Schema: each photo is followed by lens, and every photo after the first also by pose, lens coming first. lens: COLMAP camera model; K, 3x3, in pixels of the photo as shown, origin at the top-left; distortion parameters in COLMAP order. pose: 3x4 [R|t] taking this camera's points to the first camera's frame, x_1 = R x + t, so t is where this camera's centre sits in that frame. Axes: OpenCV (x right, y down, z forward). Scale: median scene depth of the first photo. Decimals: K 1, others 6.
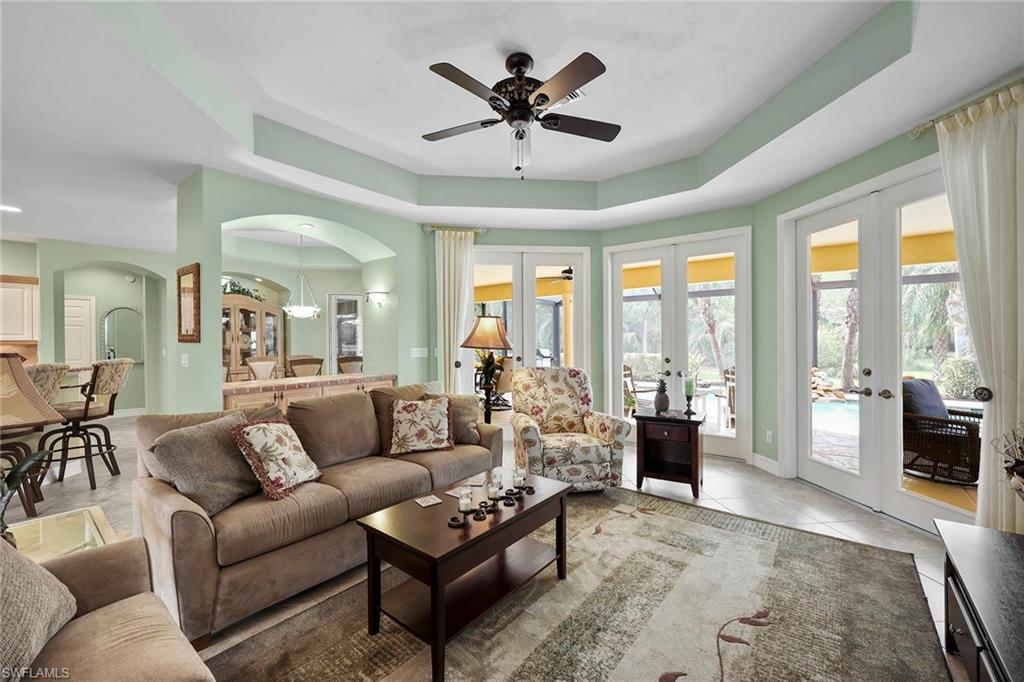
lens RADIAL K [[414.2, 0, 519.0], [0, 414.2, 344.5], [0, 0, 1]] dist [-0.000798, 0.000850]
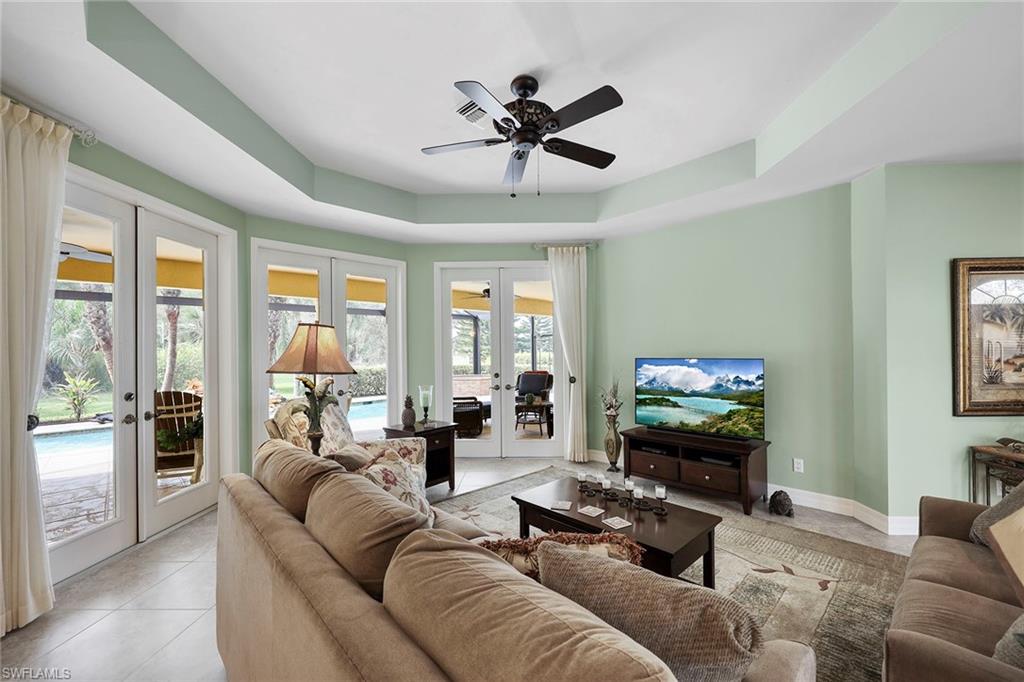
lens RADIAL K [[414.2, 0, 520.2], [0, 414.2, 350.8], [0, 0, 1]] dist [-0.000798, 0.000850]
pose [[0.133968, 0.003831, 0.990978, -0.669377], [0.022519, 0.999723, -0.006909, -0.014591], [-0.990730, 0.023241, 0.133845, 0.590879]]
